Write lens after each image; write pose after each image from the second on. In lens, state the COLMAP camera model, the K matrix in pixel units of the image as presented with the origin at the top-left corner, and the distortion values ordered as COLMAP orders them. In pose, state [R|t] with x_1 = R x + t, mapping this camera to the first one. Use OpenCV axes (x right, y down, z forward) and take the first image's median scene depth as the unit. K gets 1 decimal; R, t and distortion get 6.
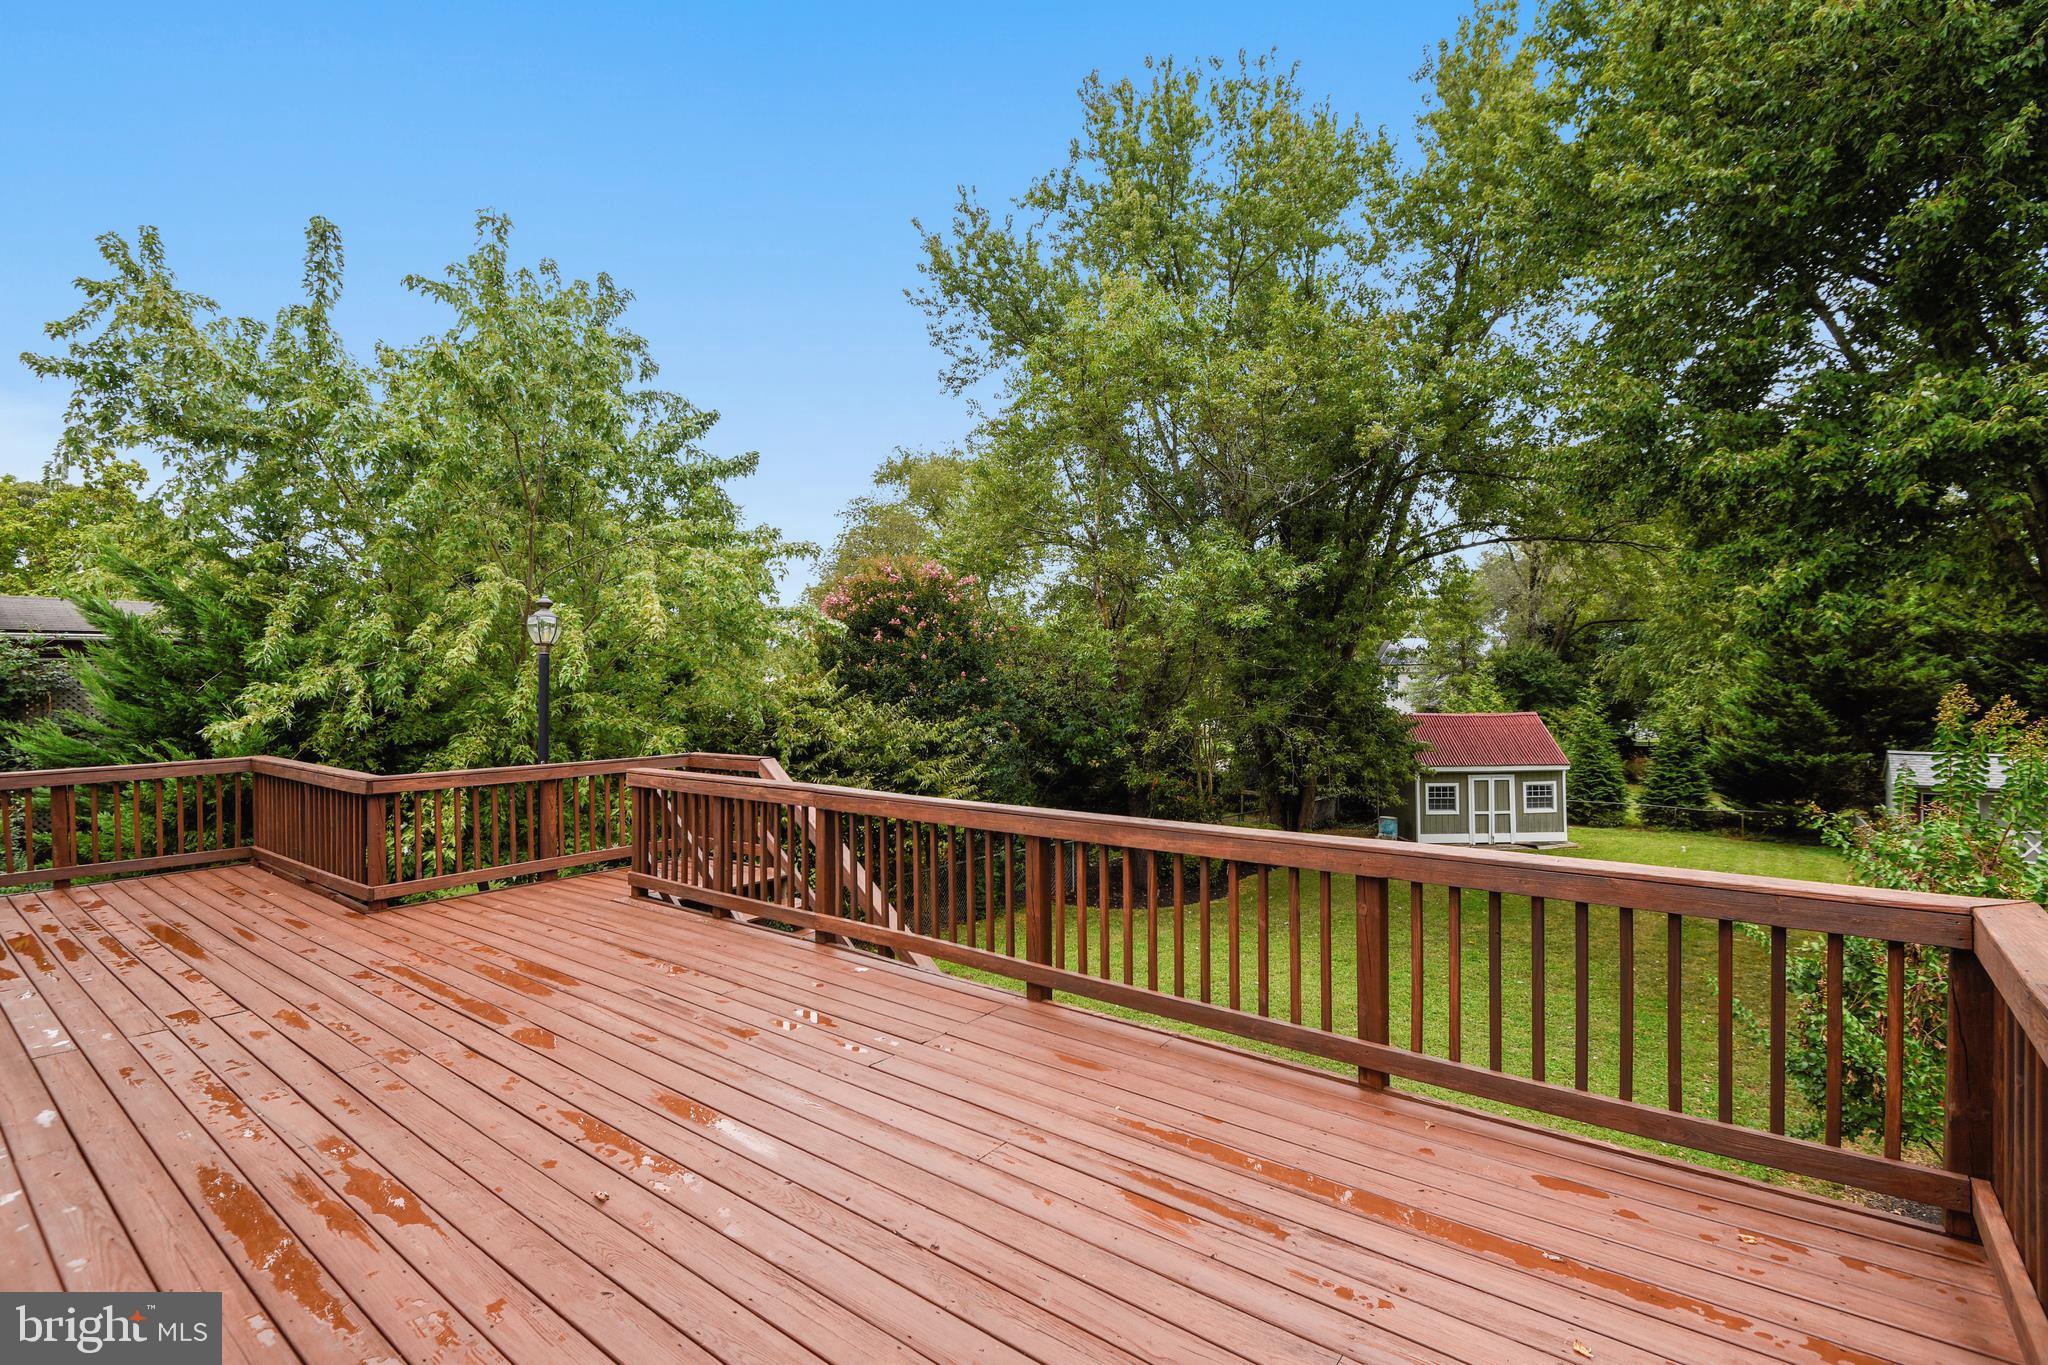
lens RADIAL K [[933.7, 0, 1014.9], [0, 933.7, 688.0], [0, 0, 1]] dist [0.002588, -0.000182]
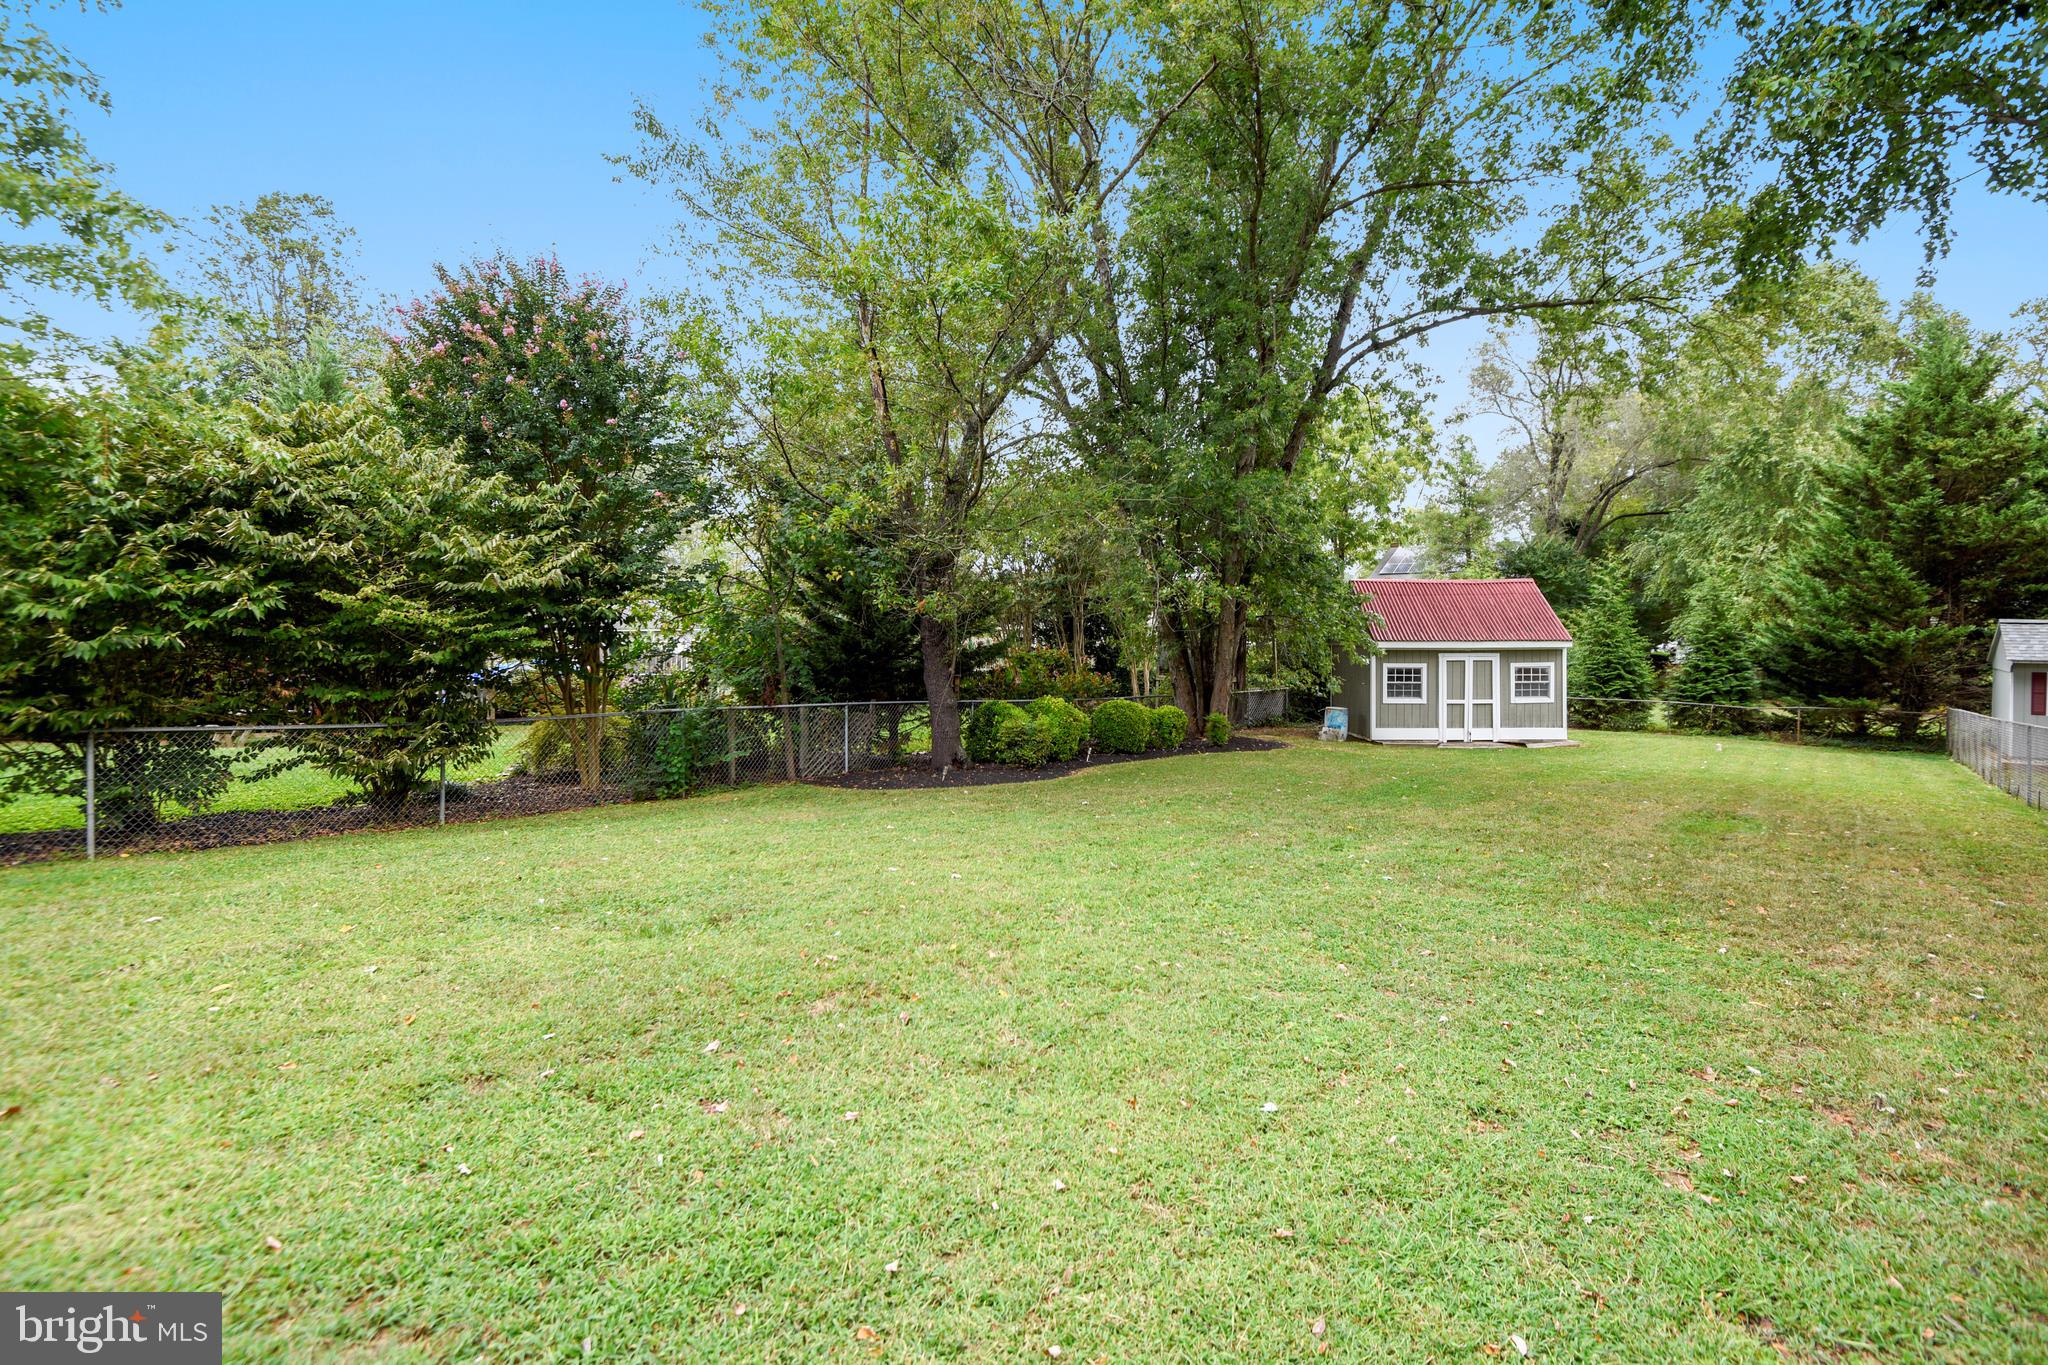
lens RADIAL K [[933.7, 0, 1029.8], [0, 933.7, 670.1], [0, 0, 1]] dist [0.002588, -0.000182]
pose [[0.999656, 0.004326, -0.025883, 0.155612], [-0.003538, 0.999532, 0.030377, 0.079558], [0.026003, -0.030275, 0.999203, 0.202783]]
